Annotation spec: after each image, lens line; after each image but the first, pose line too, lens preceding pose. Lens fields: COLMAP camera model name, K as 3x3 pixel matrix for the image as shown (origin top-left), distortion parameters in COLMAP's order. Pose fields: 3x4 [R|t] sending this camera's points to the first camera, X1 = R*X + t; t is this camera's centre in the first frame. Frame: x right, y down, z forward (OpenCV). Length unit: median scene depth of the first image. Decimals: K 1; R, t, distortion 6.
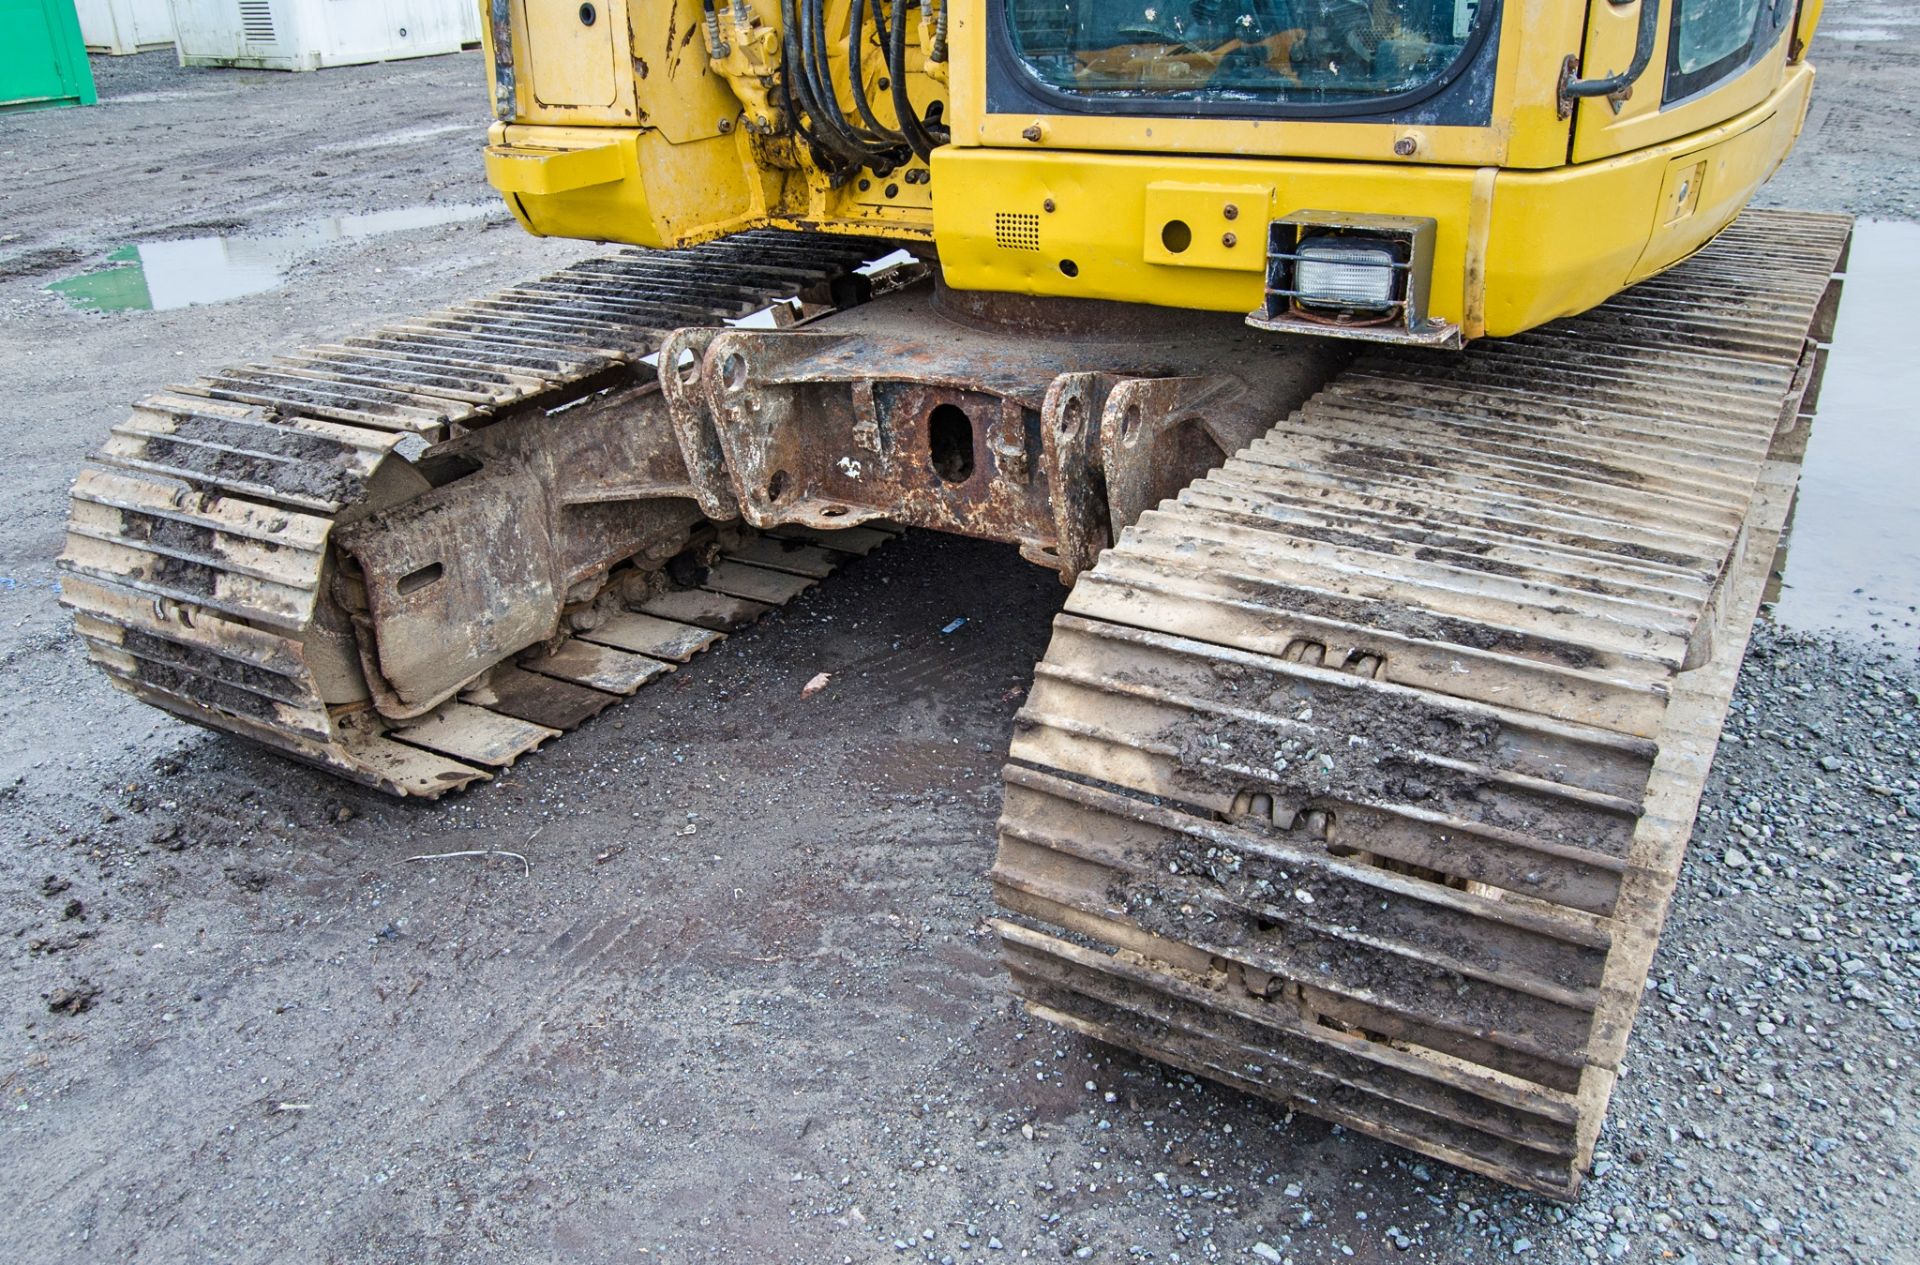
lens RADIAL K [[1554.3, 0, 934.2], [0, 1554.3, 593.3], [0, 0, 1]] dist [-0.004288, 0.002506]
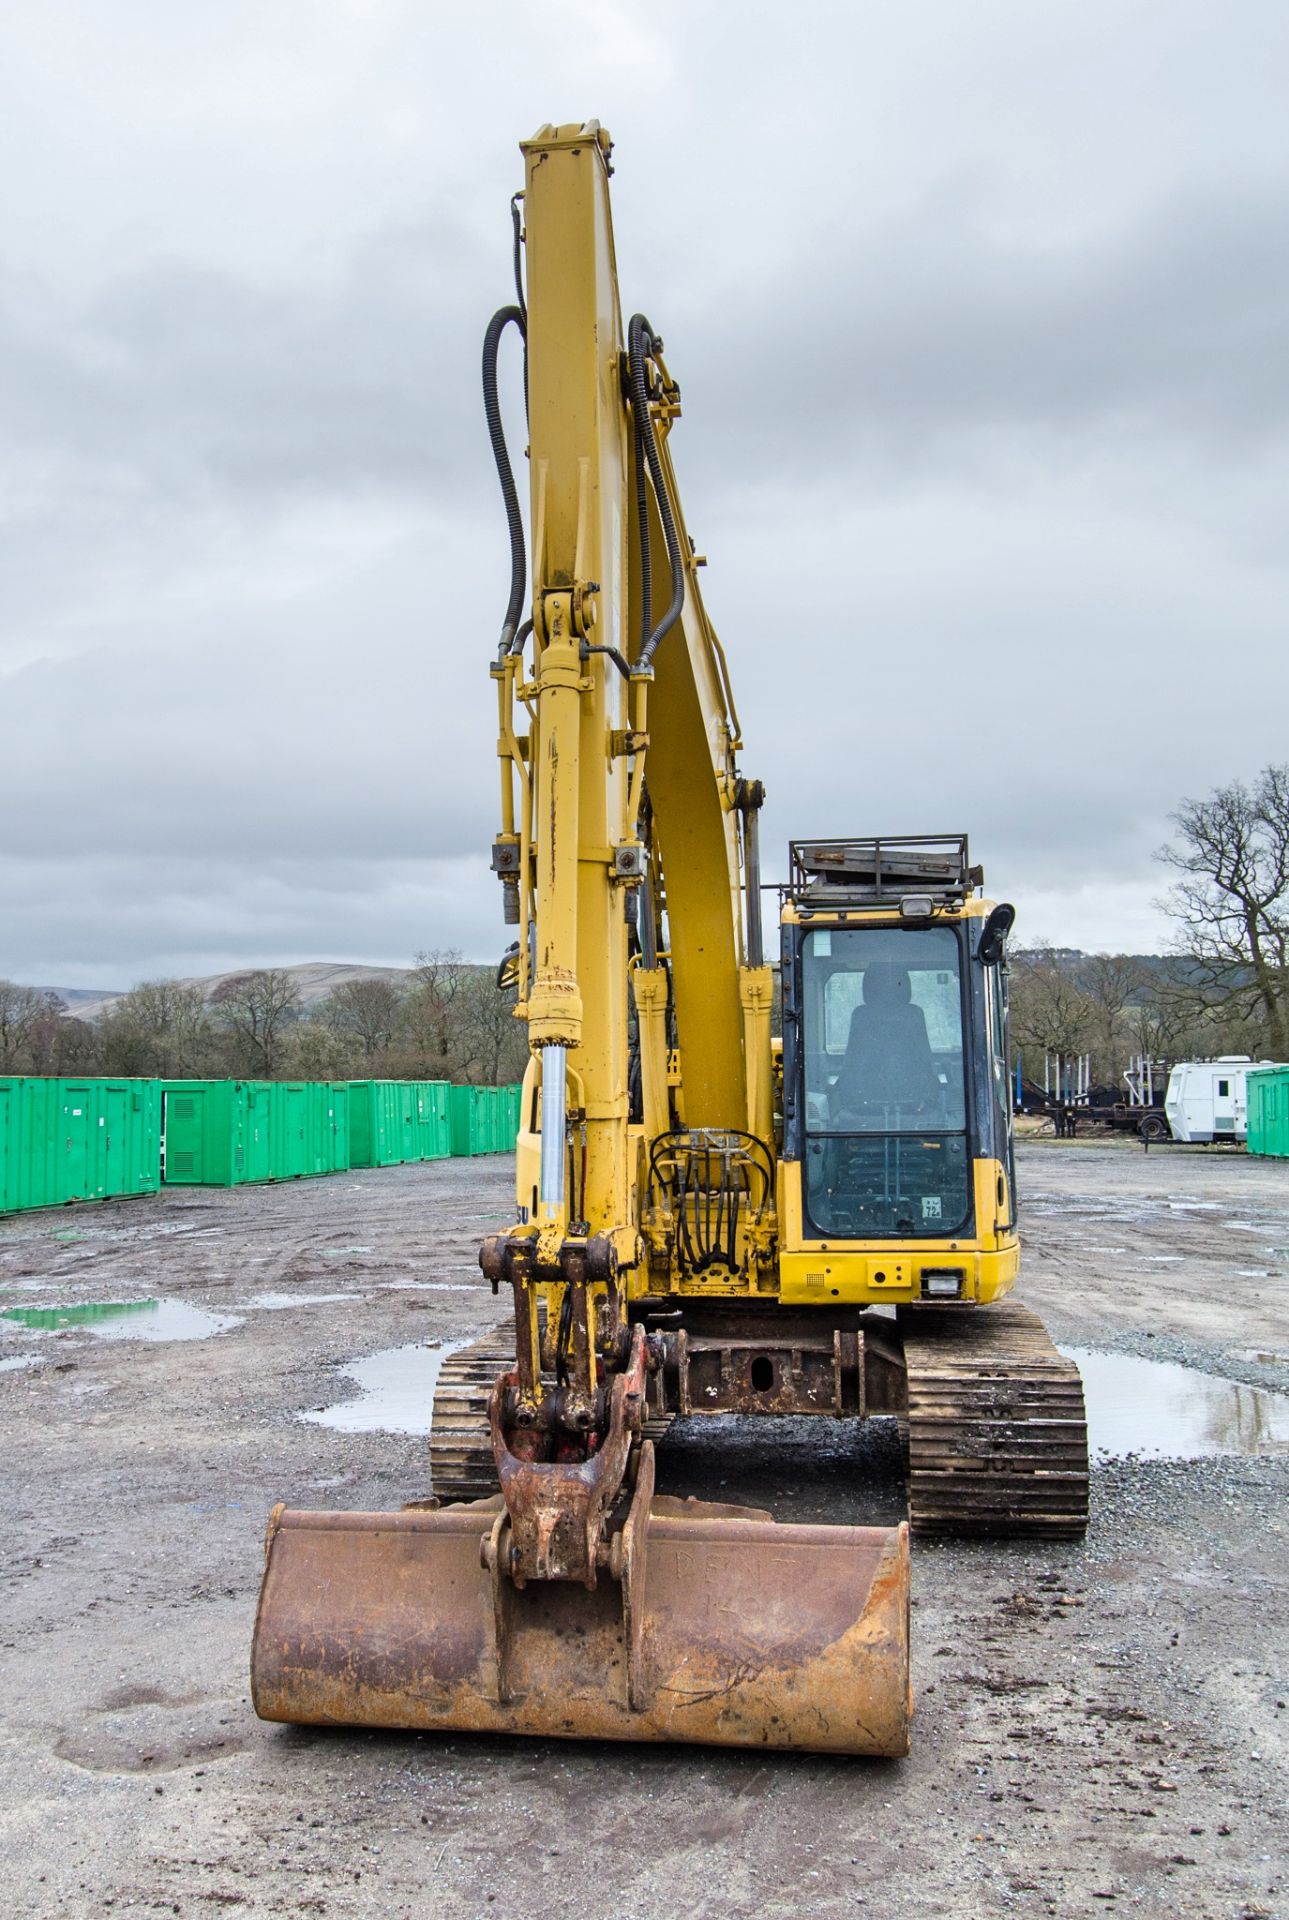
lens RADIAL K [[1780.6, 0, 574.1], [0, 1780.6, 962.1], [0, 0, 1]] dist [-0.025620, 0.005571]
pose [[0.924508, 0.066426, 0.375331, -1.655555], [0.125818, 0.876322, -0.465005, 0.731590], [-0.359799, 0.477124, 0.801809, -1.767746]]
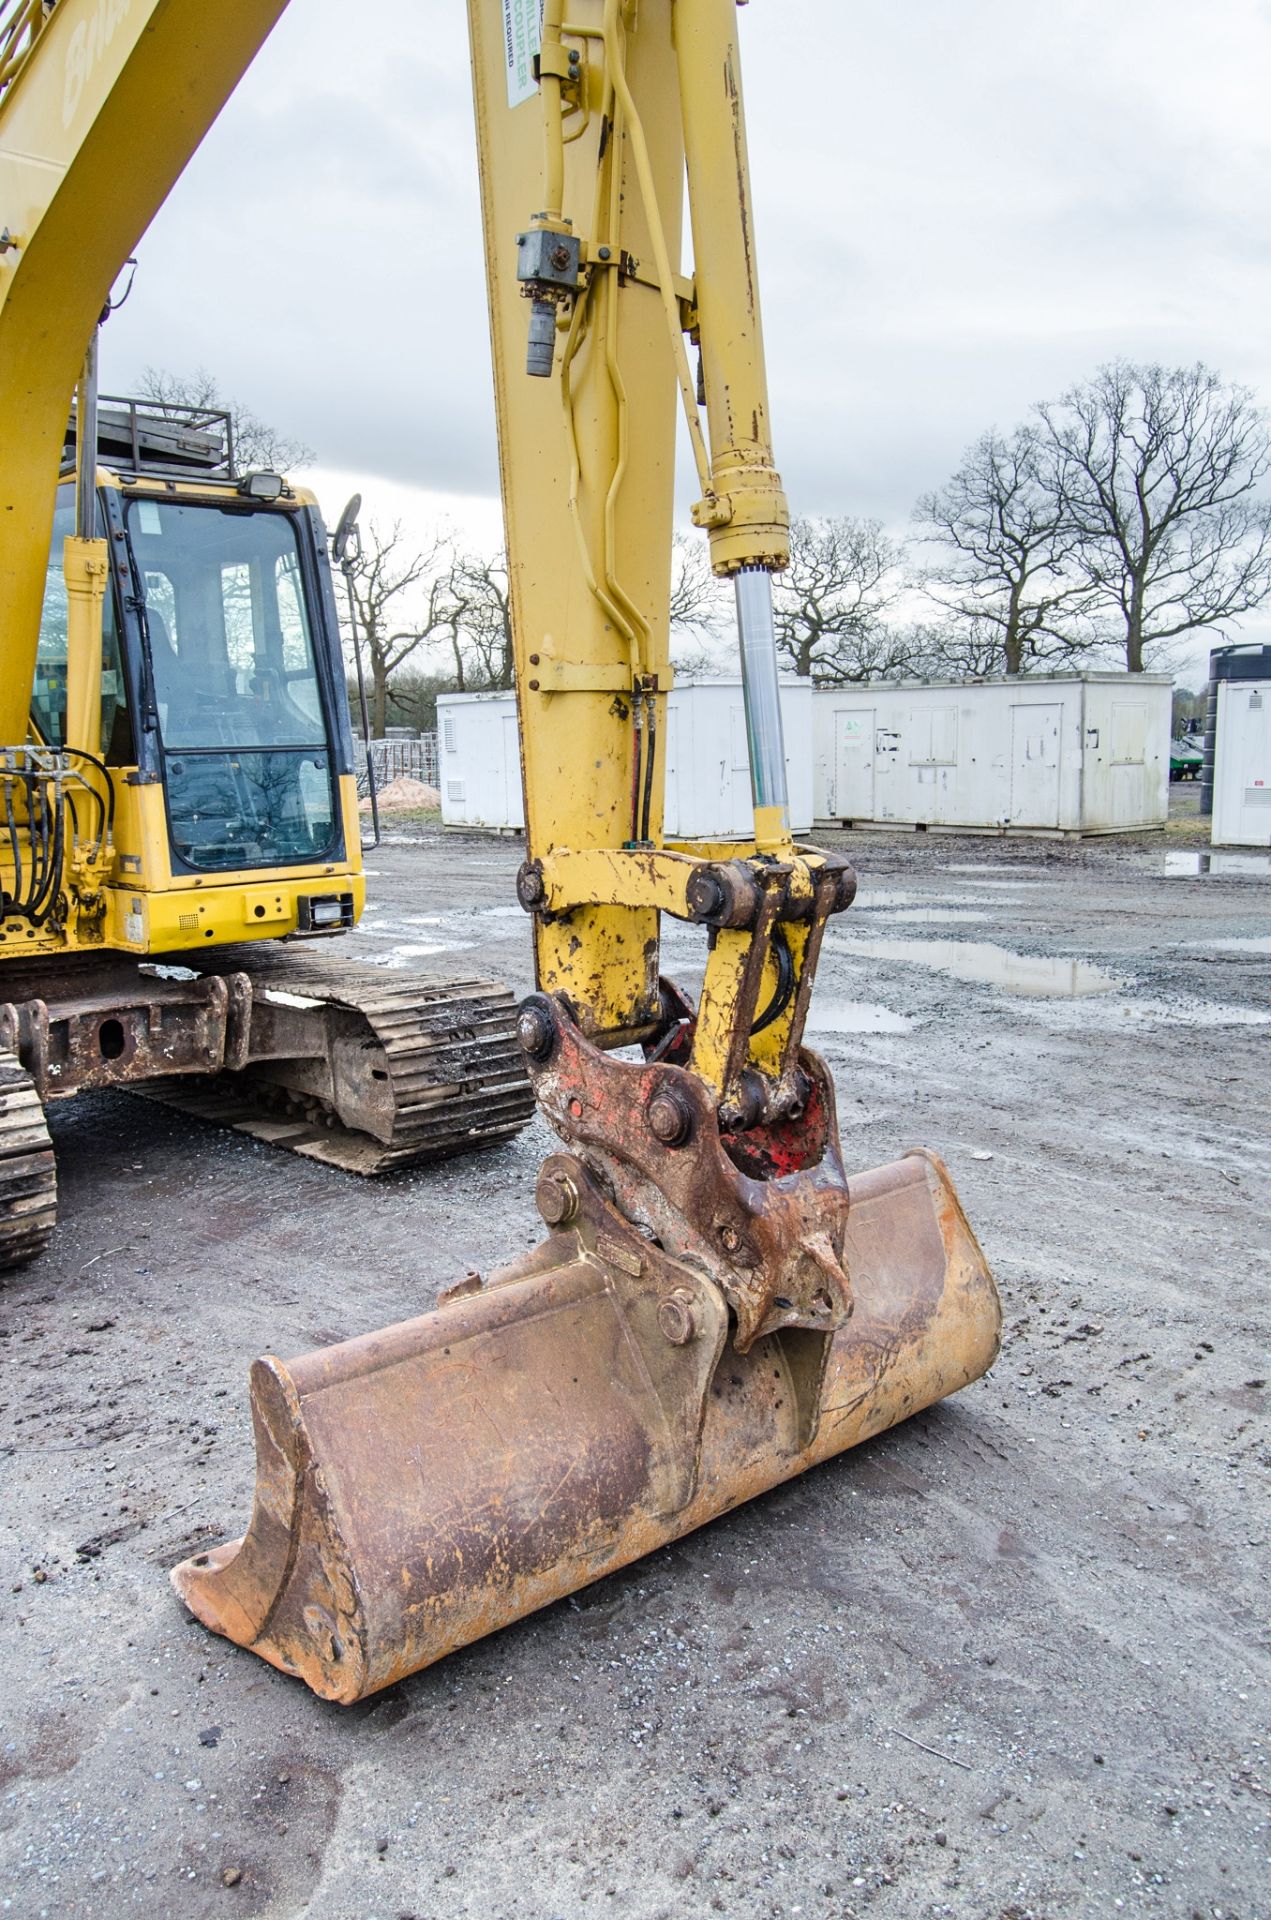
lens RADIAL K [[1469.6, 0, 635.5], [0, 1469.6, 960.0], [0, 0, 1]] dist [-0.015727, 0.005391]
pose [[0.275148, -0.103570, 0.955807, -2.008272], [0.397166, 0.917626, -0.014900, 0.136780], [-0.875530, 0.383714, 0.293618, -0.268412]]
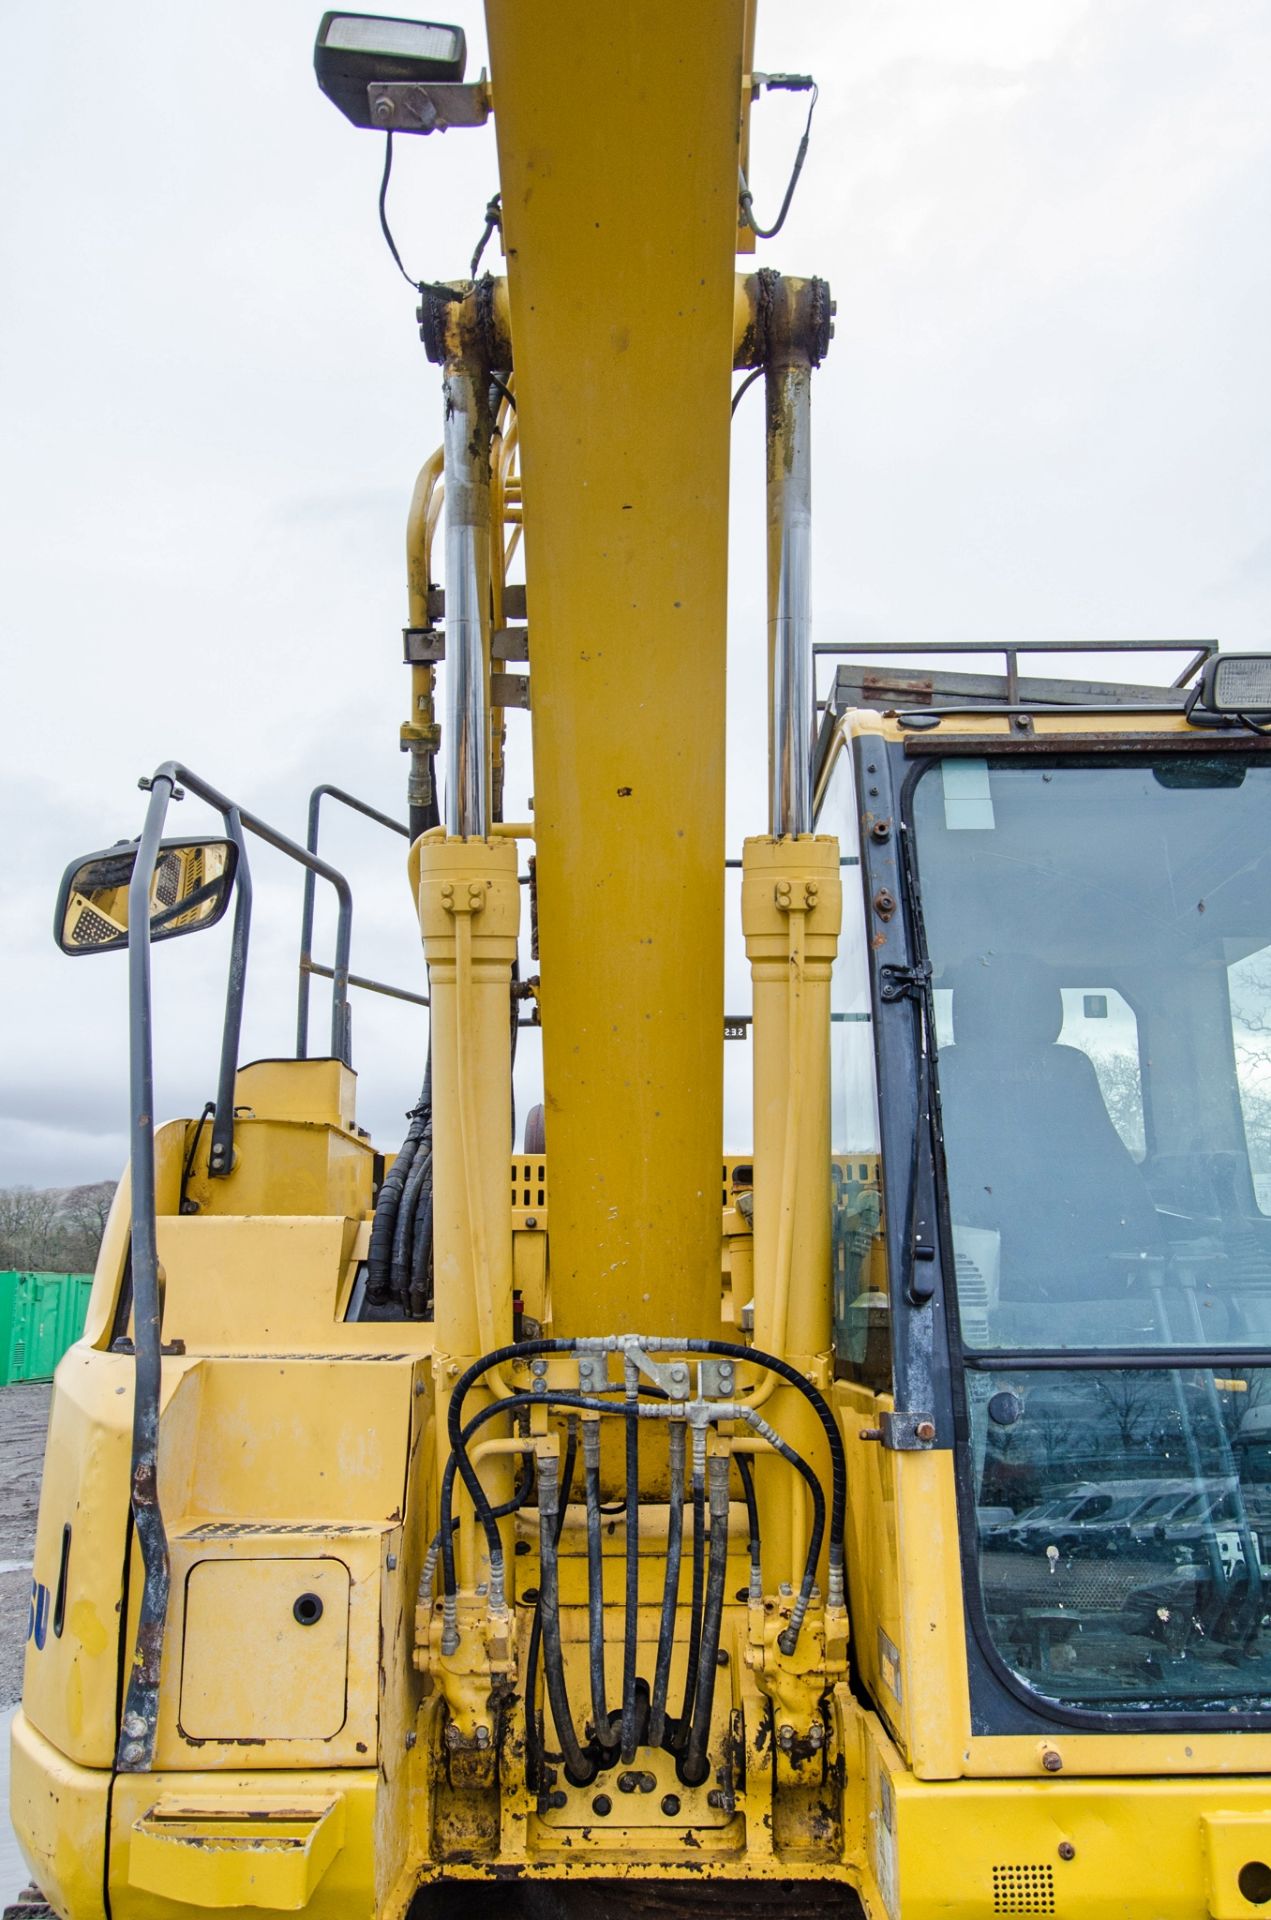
lens RADIAL K [[1477.8, 0, 646.8], [0, 1477.8, 995.8], [0, 0, 1]] dist [-0.003672, 0.009112]
pose [[0.847056, 0.148990, 0.510195, -0.583681], [0.184667, 0.817608, -0.545358, -0.236523], [-0.498392, 0.556164, 0.665046, 0.344961]]
